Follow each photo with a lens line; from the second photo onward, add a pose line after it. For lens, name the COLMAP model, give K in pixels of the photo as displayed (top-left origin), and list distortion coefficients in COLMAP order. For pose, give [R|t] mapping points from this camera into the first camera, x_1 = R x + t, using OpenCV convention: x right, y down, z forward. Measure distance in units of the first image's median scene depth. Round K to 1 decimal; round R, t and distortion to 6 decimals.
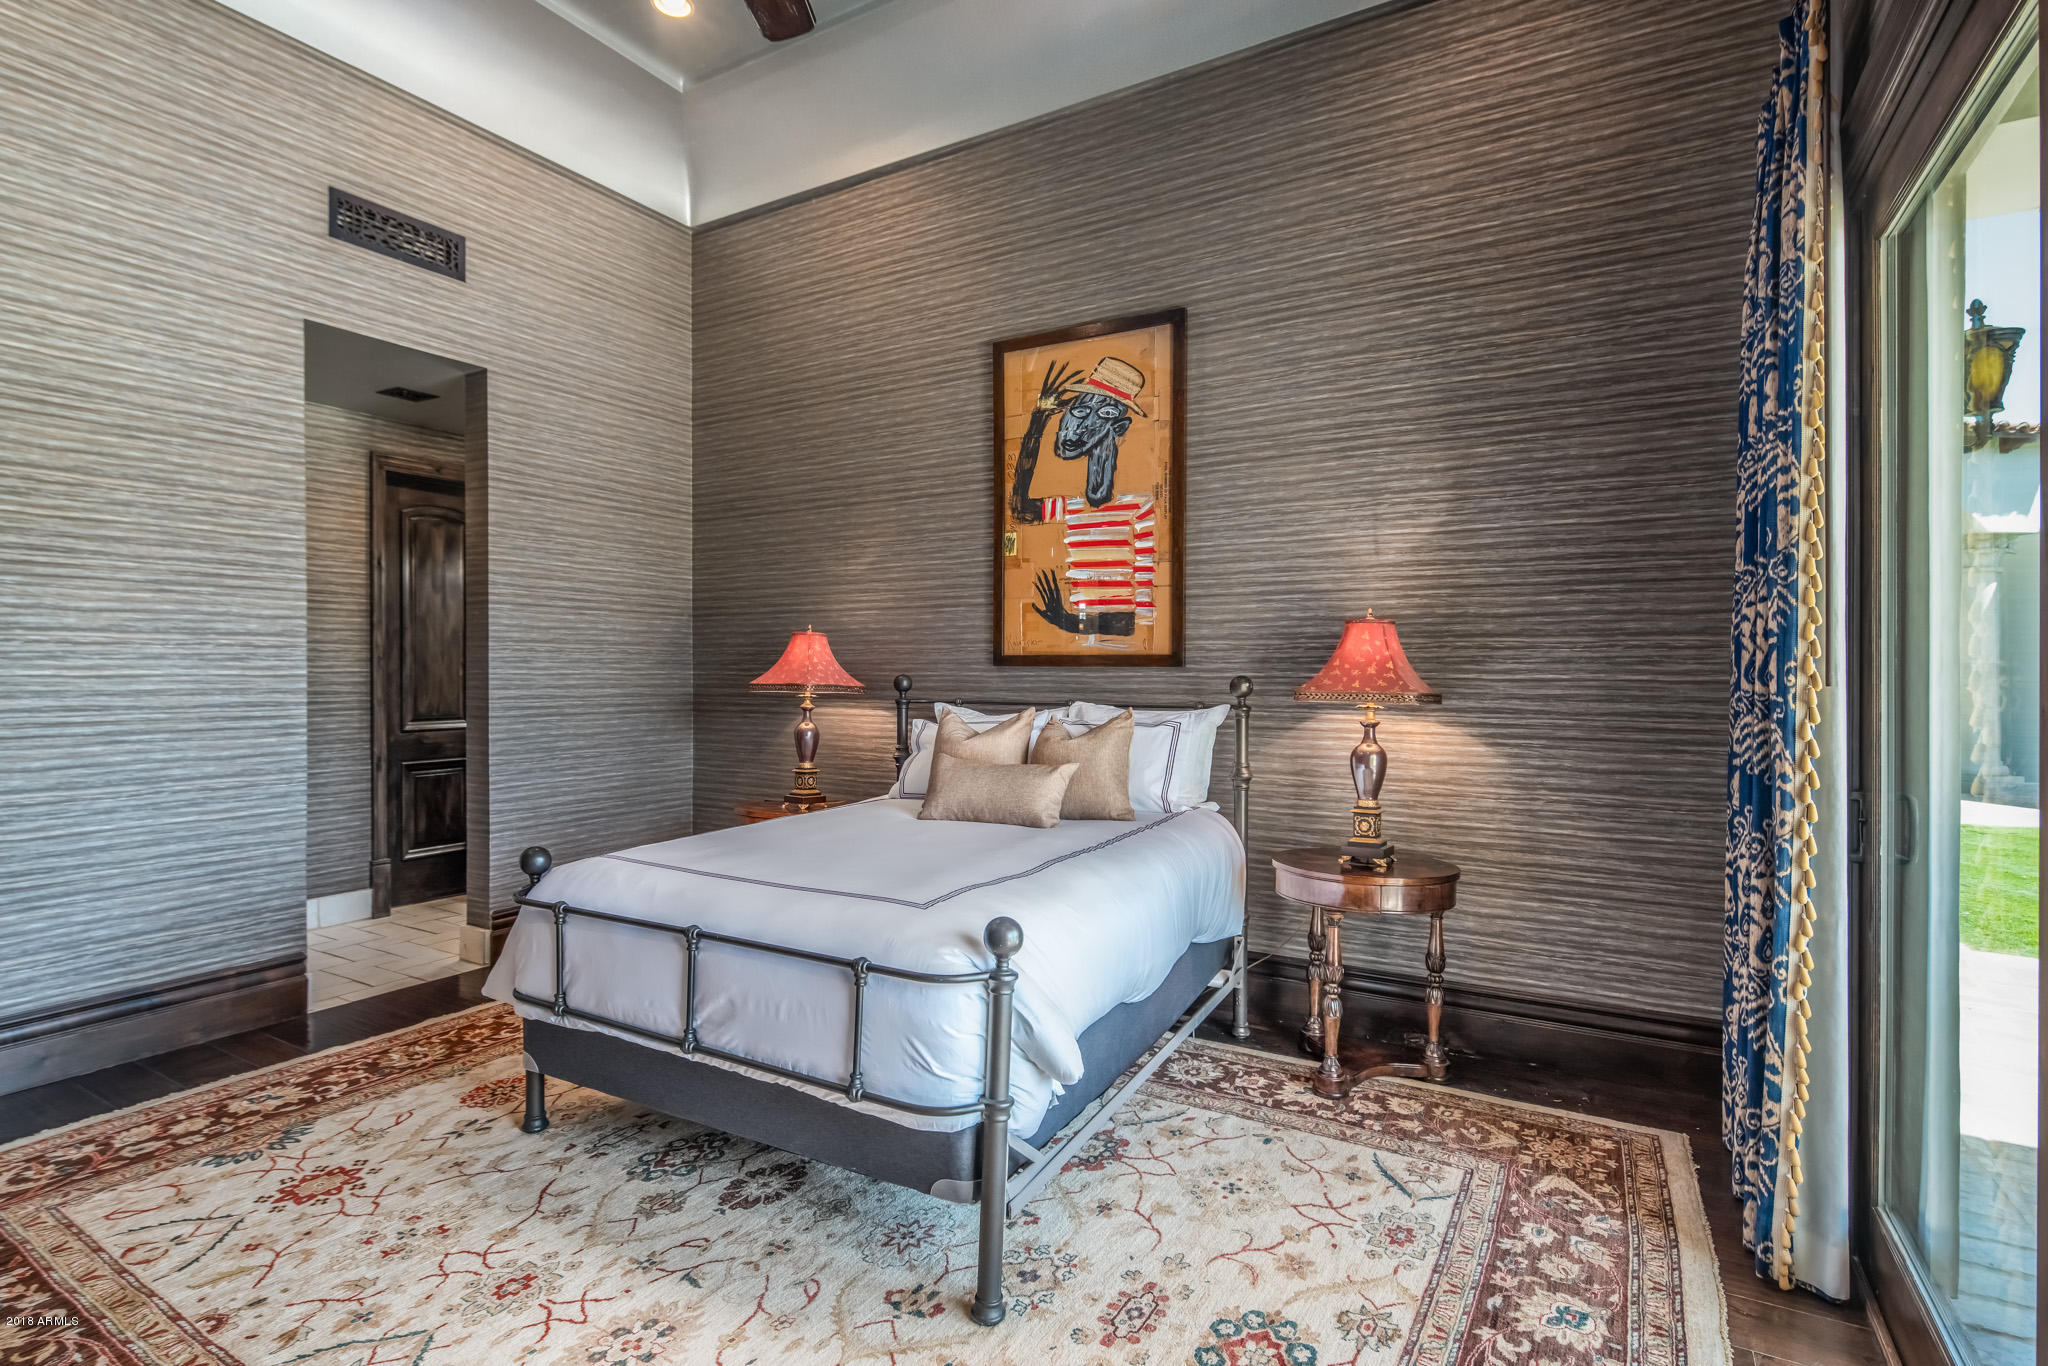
lens RADIAL K [[1005.3, 0, 1006.3], [0, 1005.3, 669.7], [0, 0, 1]] dist [-0.000326, -0.000243]
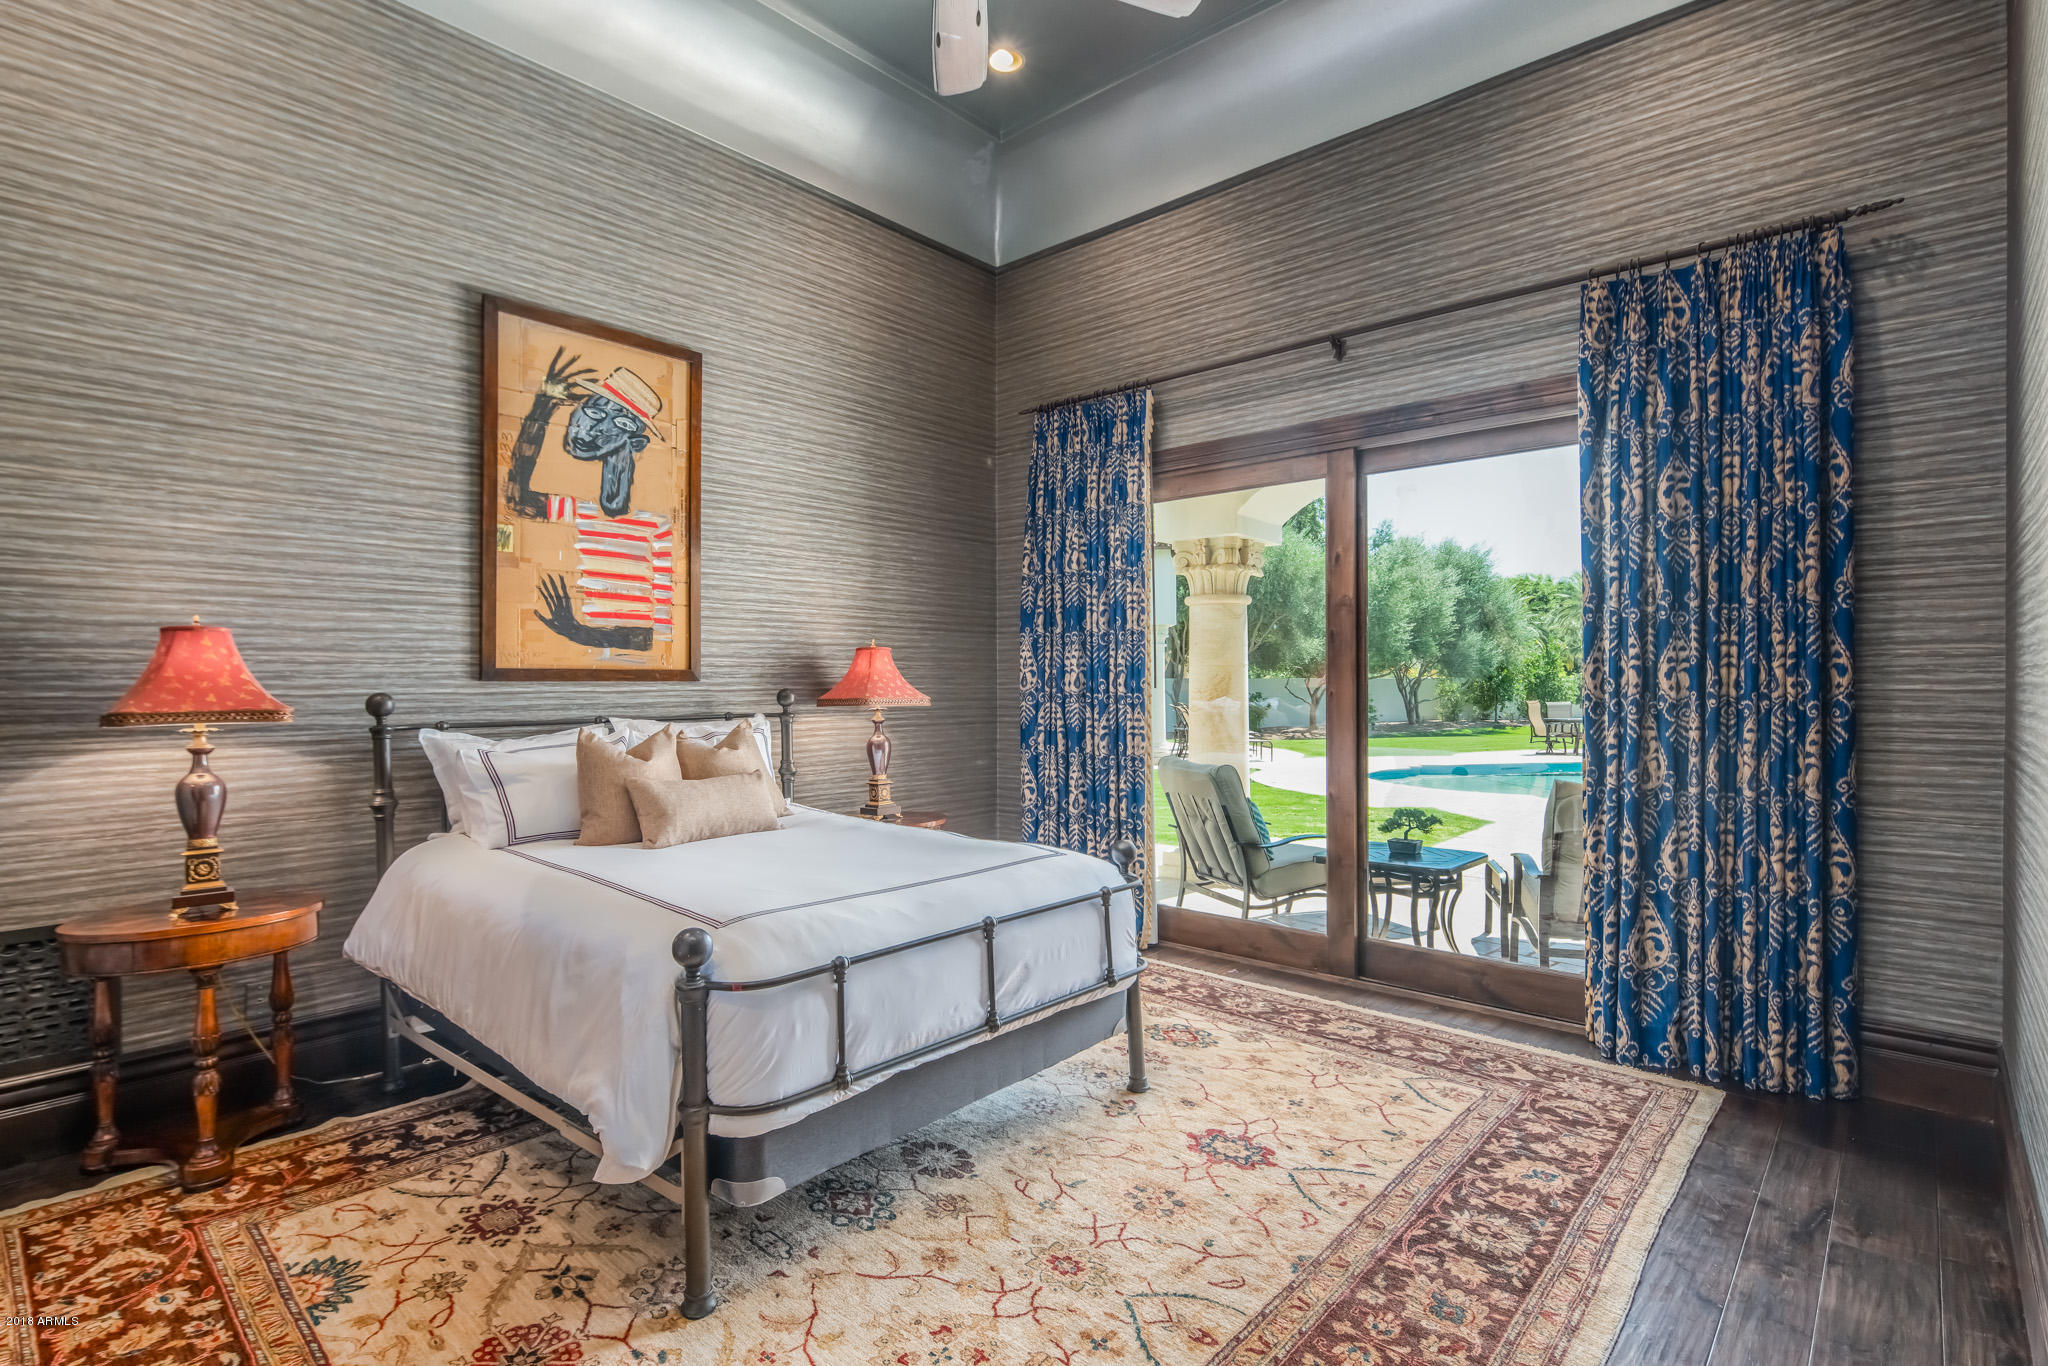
lens RADIAL K [[1005.3, 0, 1002.4], [0, 1005.3, 687.3], [0, 0, 1]] dist [-0.000326, -0.000243]
pose [[0.192445, -0.007334, 0.981280, -0.788464], [0.004941, 0.999967, 0.006505, -0.001597], [-0.981295, 0.003596, 0.192475, 0.440846]]
